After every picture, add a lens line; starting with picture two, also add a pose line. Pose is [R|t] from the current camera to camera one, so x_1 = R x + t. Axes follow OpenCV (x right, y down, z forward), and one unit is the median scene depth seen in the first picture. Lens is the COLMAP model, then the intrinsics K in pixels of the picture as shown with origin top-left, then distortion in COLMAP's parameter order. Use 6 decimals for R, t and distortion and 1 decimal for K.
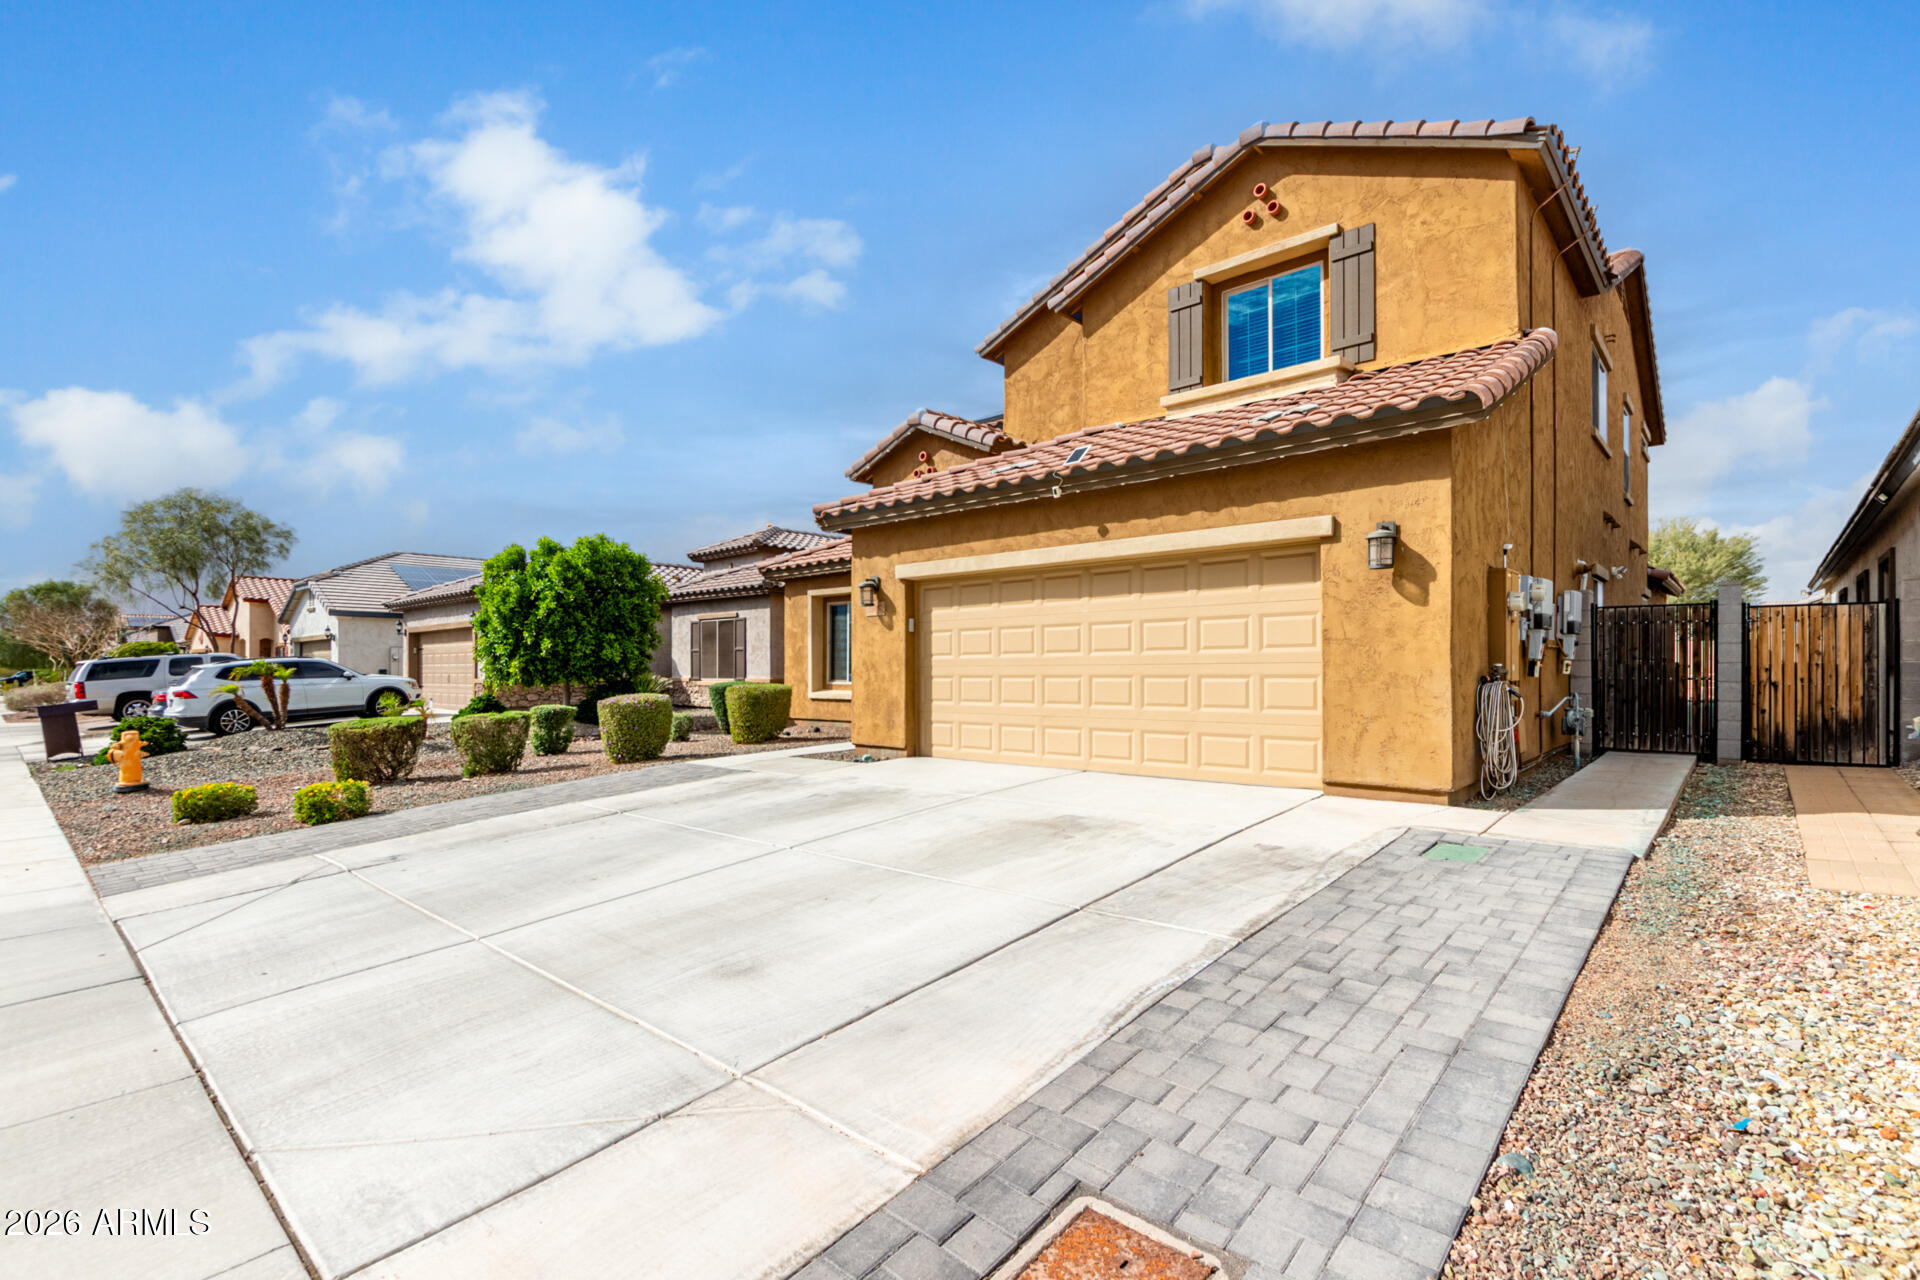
lens RADIAL K [[896.9, 0, 964.9], [0, 896.9, 656.3], [0, 0, 1]] dist [0.000614, -0.000640]
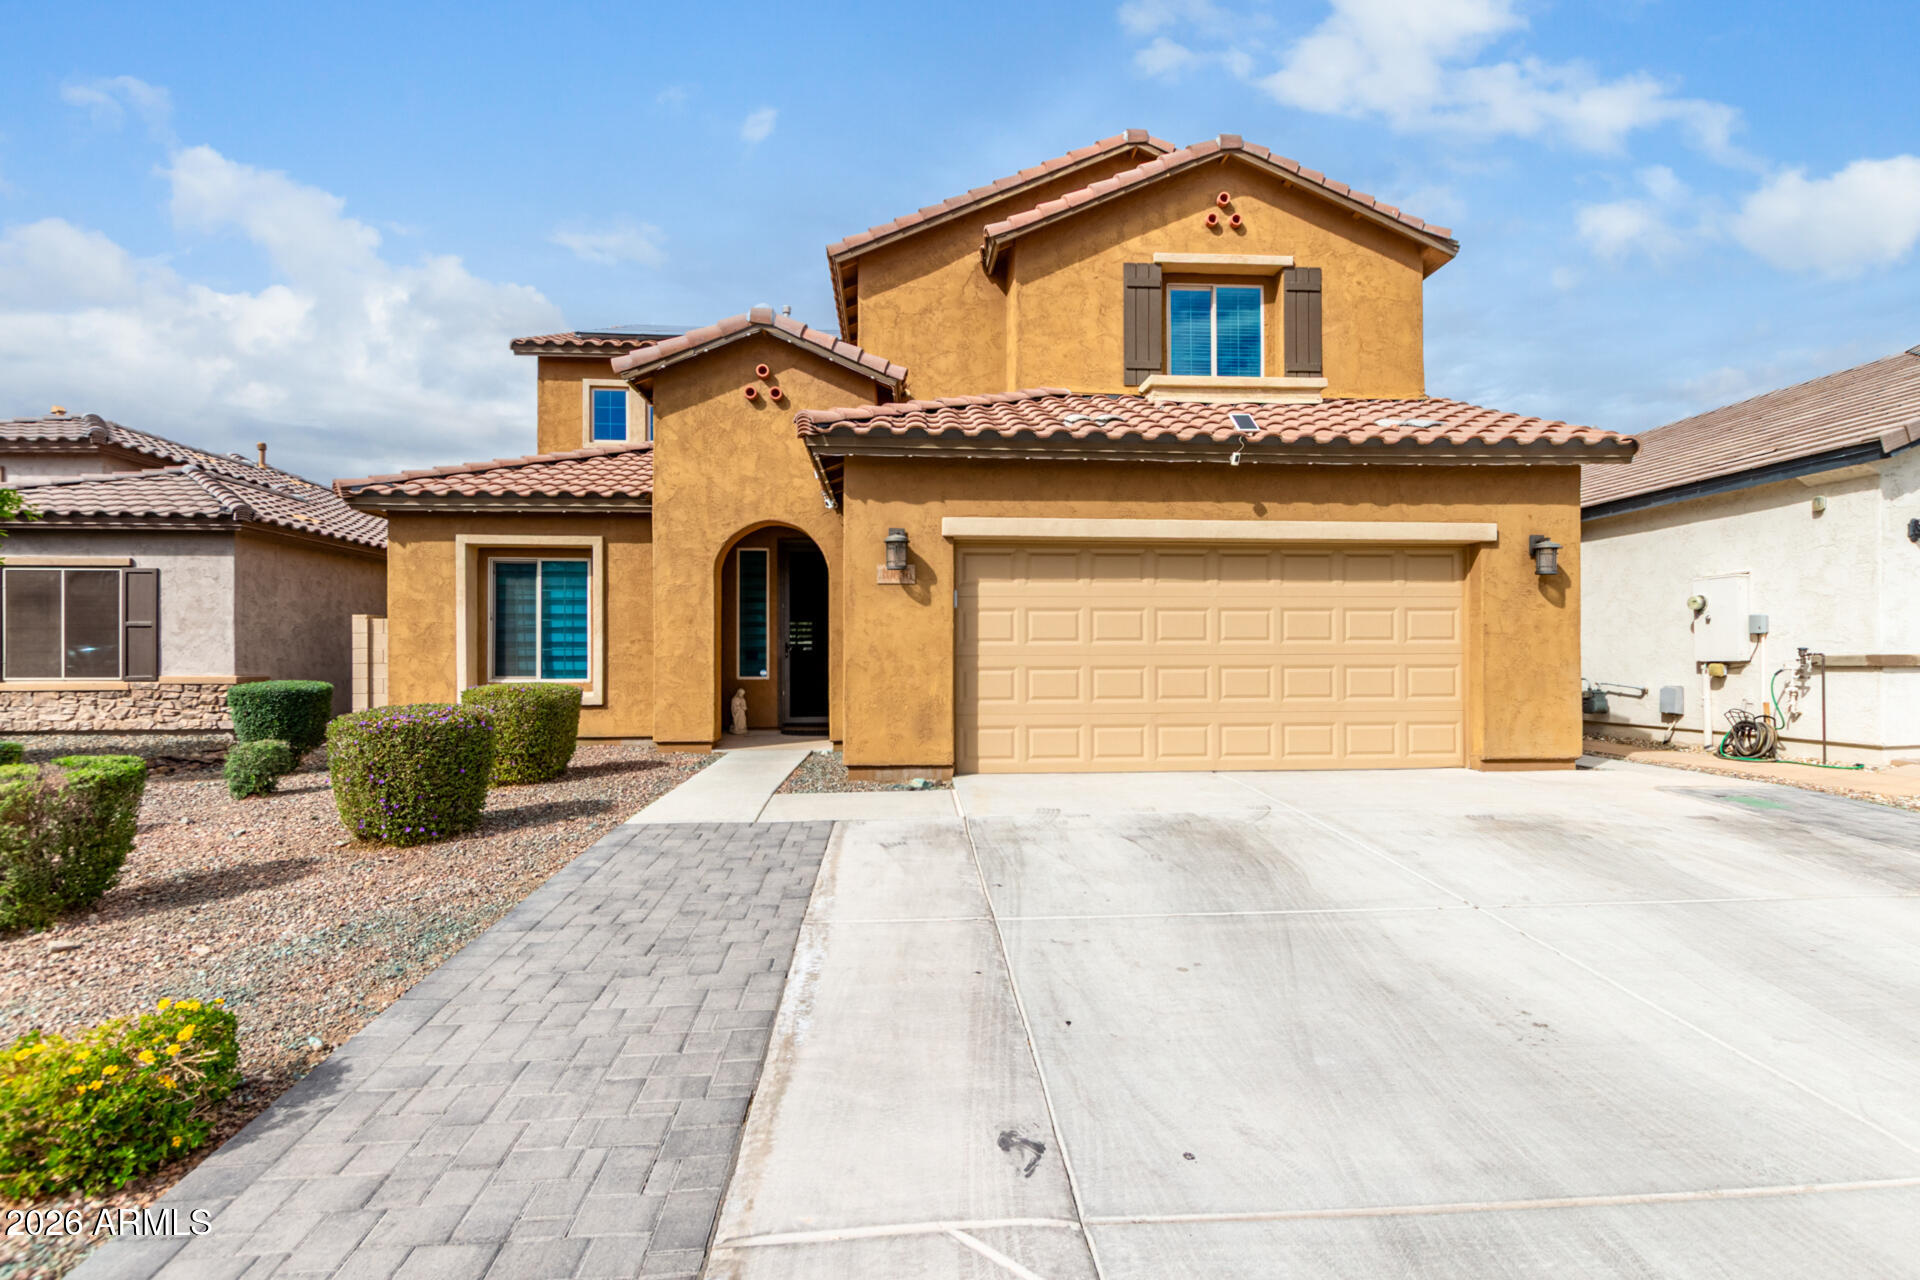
lens RADIAL K [[887.3, 0, 959.6], [0, 887.3, 655.3], [0, 0, 1]] dist [0.002083, -0.001302]
pose [[0.688322, 0.008752, 0.725352, -0.628254], [-0.011479, 0.999933, -0.001172, 0.013057], [-0.725314, -0.007520, 0.688377, 0.518164]]
